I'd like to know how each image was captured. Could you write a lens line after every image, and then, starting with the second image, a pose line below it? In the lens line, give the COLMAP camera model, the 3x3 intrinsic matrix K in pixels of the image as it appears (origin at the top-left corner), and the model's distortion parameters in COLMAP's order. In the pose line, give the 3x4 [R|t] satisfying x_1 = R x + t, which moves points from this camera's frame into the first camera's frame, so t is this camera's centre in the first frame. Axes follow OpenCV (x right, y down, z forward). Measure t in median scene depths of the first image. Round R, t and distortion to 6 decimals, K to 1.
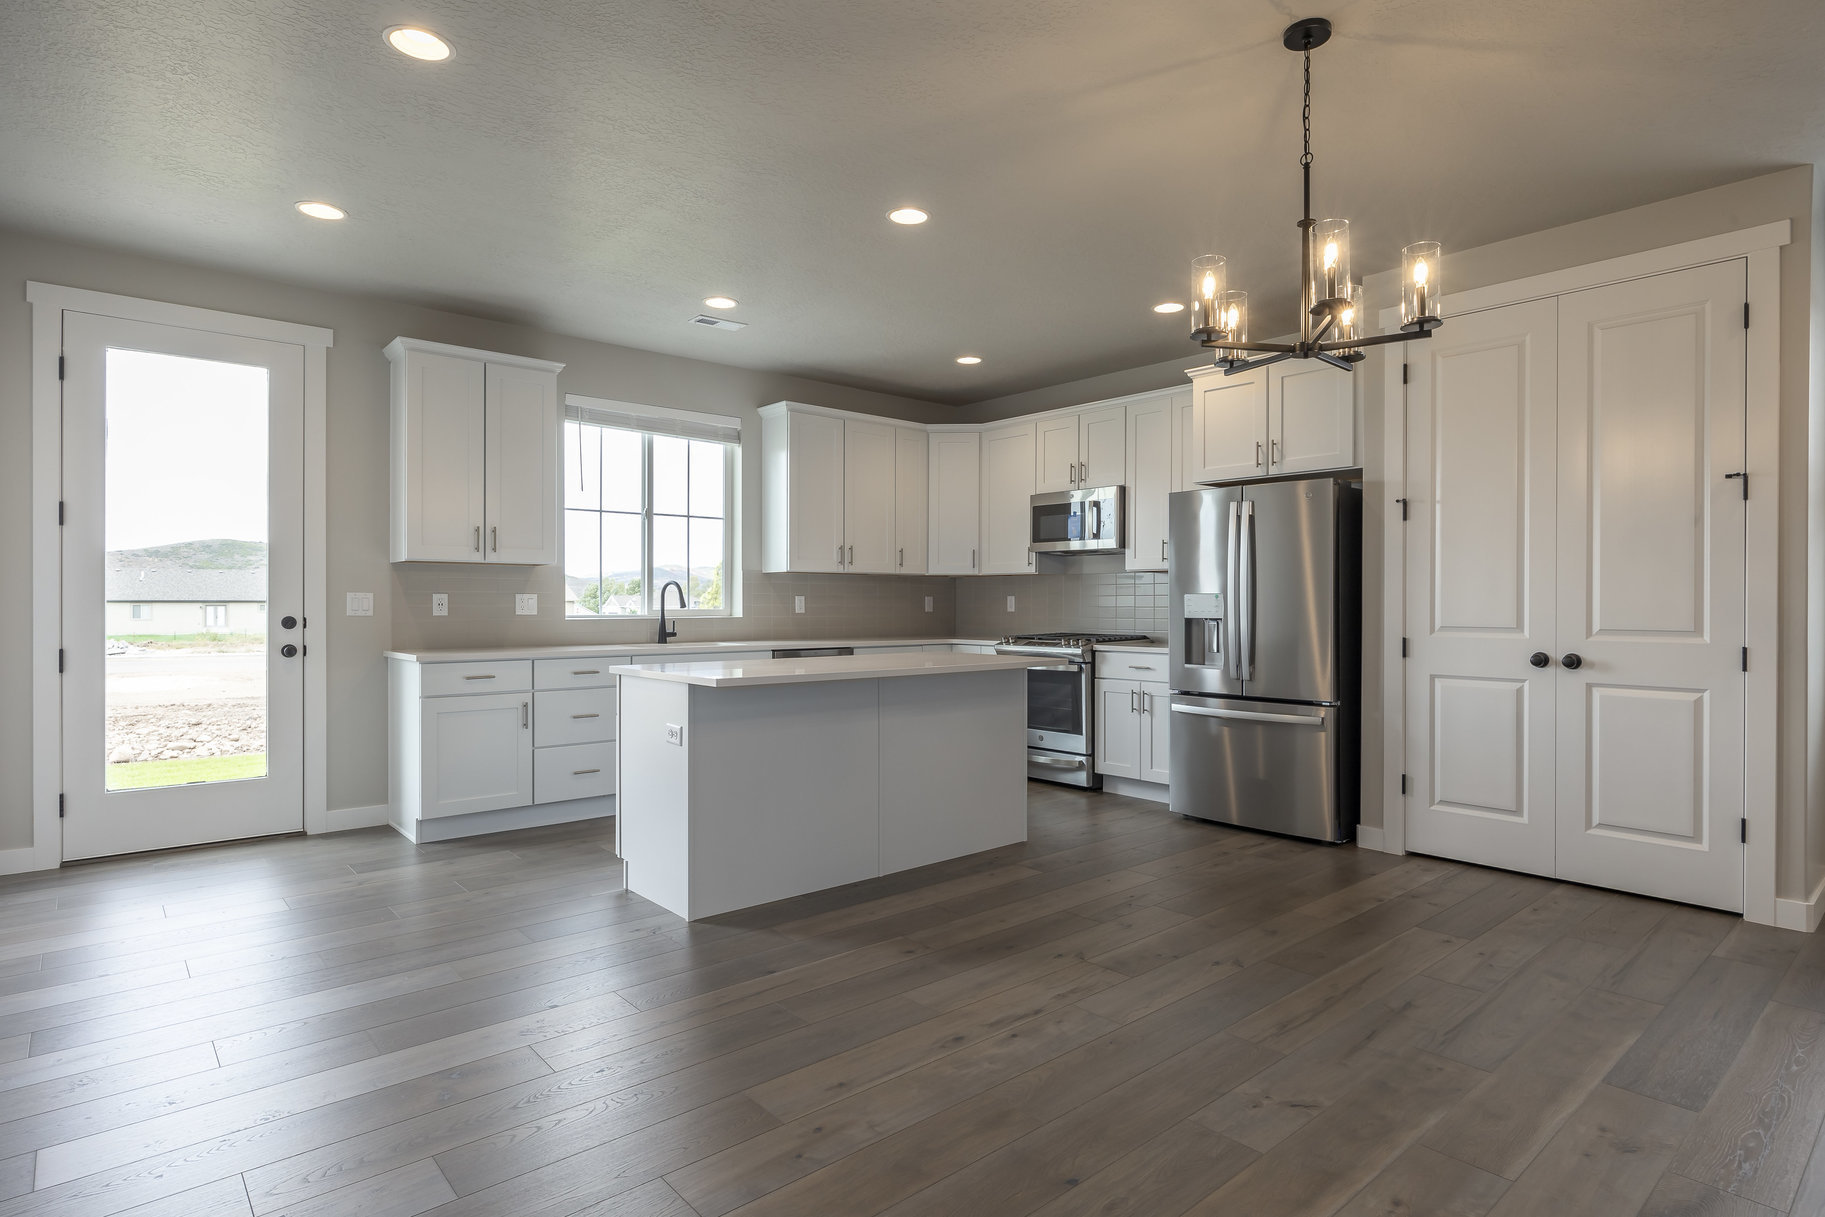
lens RADIAL K [[957.0, 0, 914.6], [0, 957.0, 607.4], [0, 0, 1]] dist [-0.003084, -0.002213]
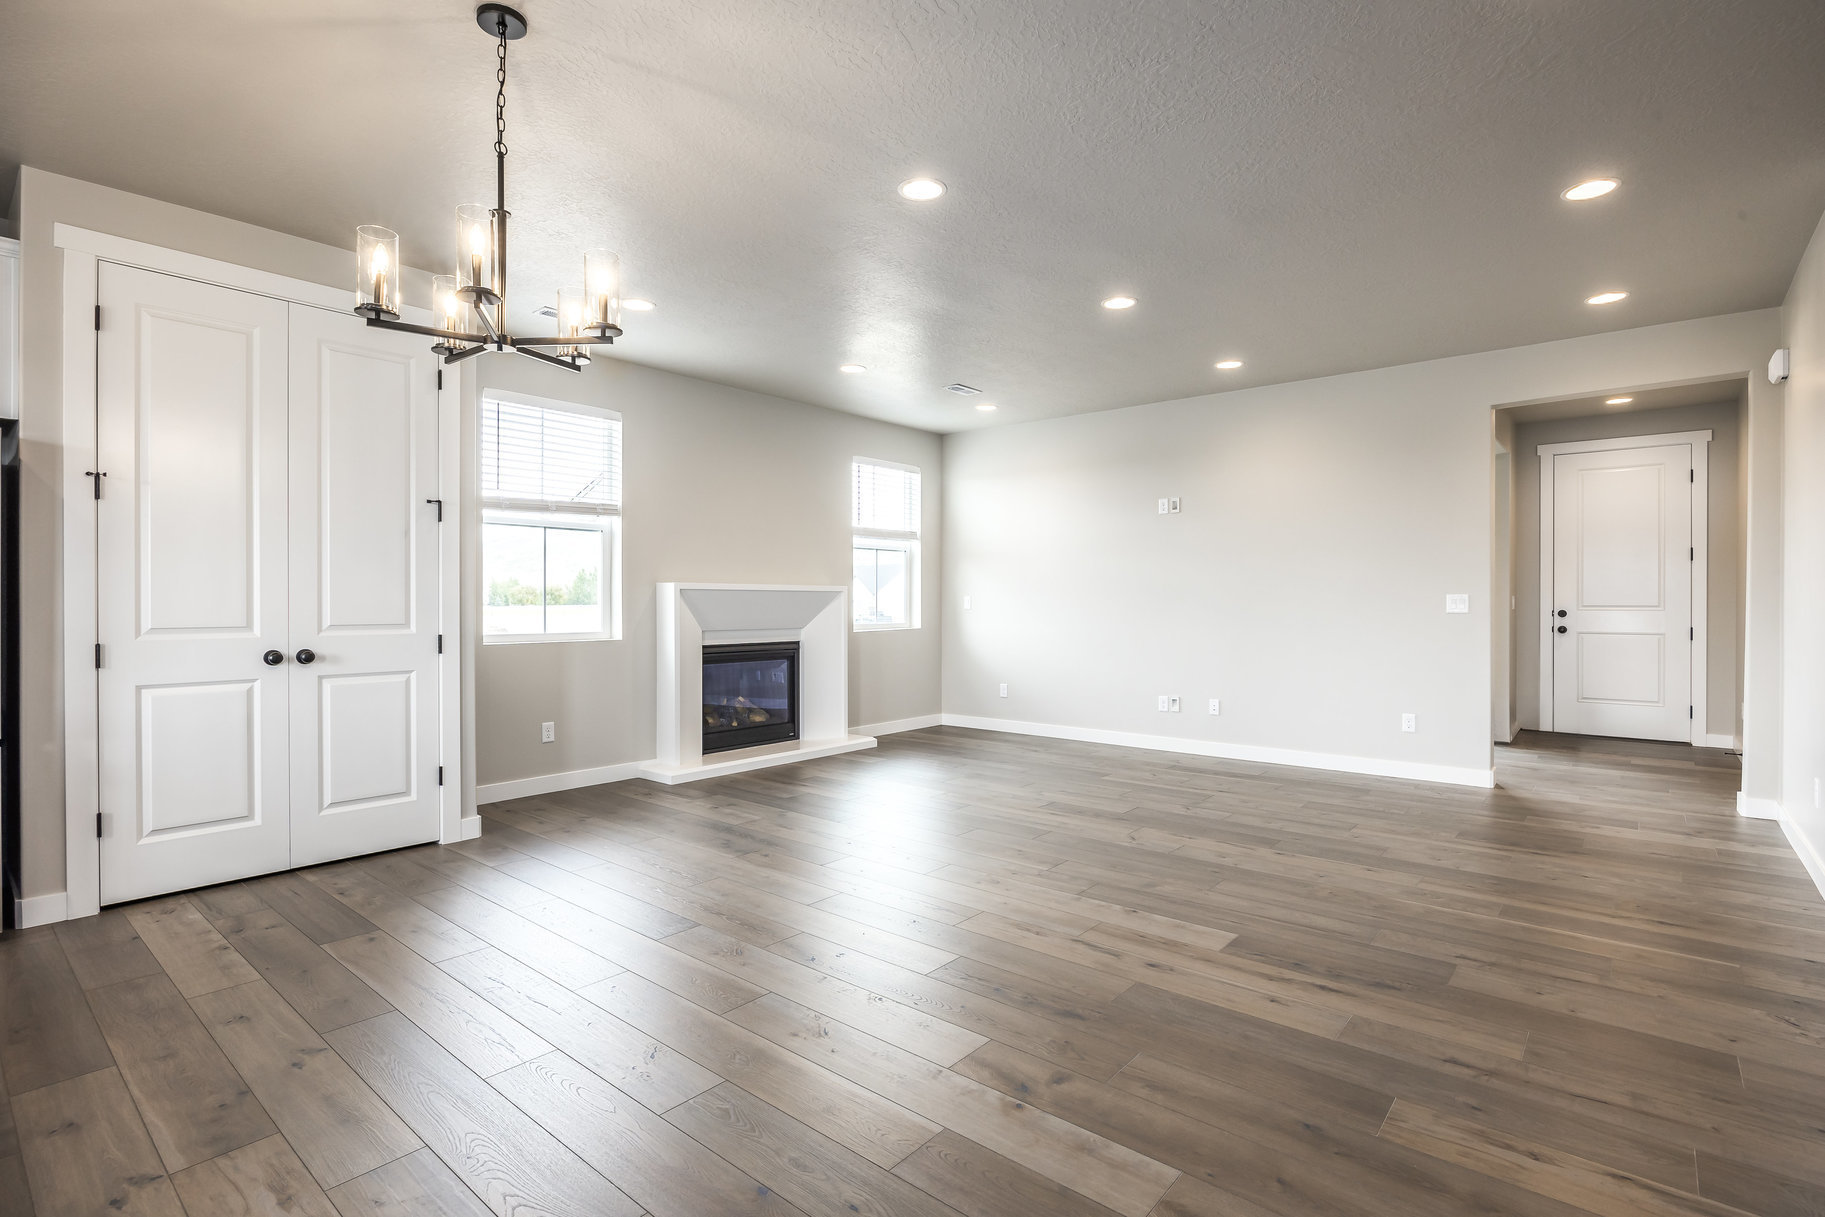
lens RADIAL K [[875.1, 0, 924.8], [0, 875.1, 603.1], [0, 0, 1]] dist [-0.013722, -0.000107]
pose [[-0.155181, -0.002919, 0.987882, -0.319555], [0.005585, 0.999977, 0.003832, -0.001929], [-0.987870, 0.006112, -0.155161, 0.421440]]
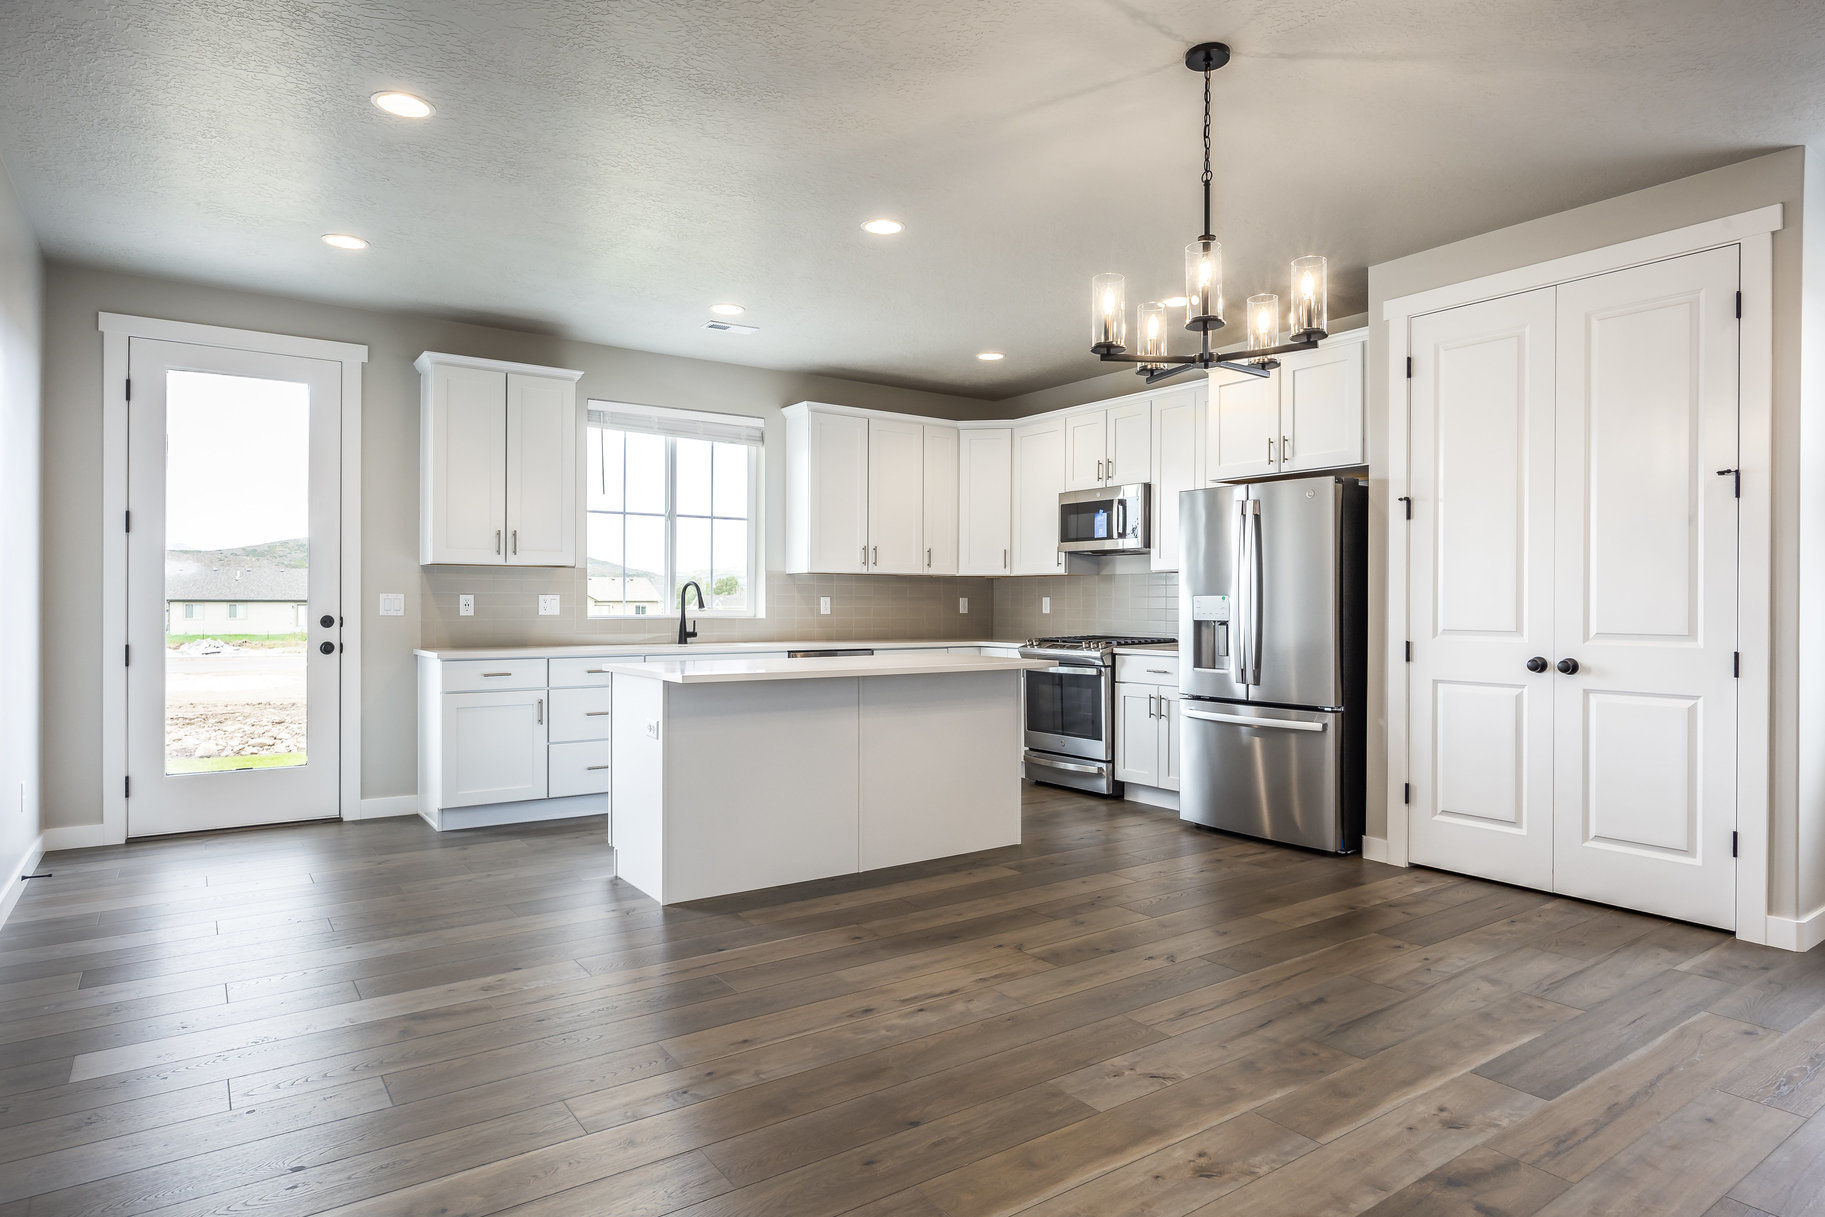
lens RADIAL K [[1037.1, 0, 912.5], [0, 1037.1, 608.5], [0, 0, 1]] dist [-0.010341, 0.001240]
pose [[0.994661, 0.002186, -0.103171, 0.123992], [-0.002198, 0.999998, -0.000001, -0.000261], [0.103171, 0.000228, 0.994664, -0.087883]]
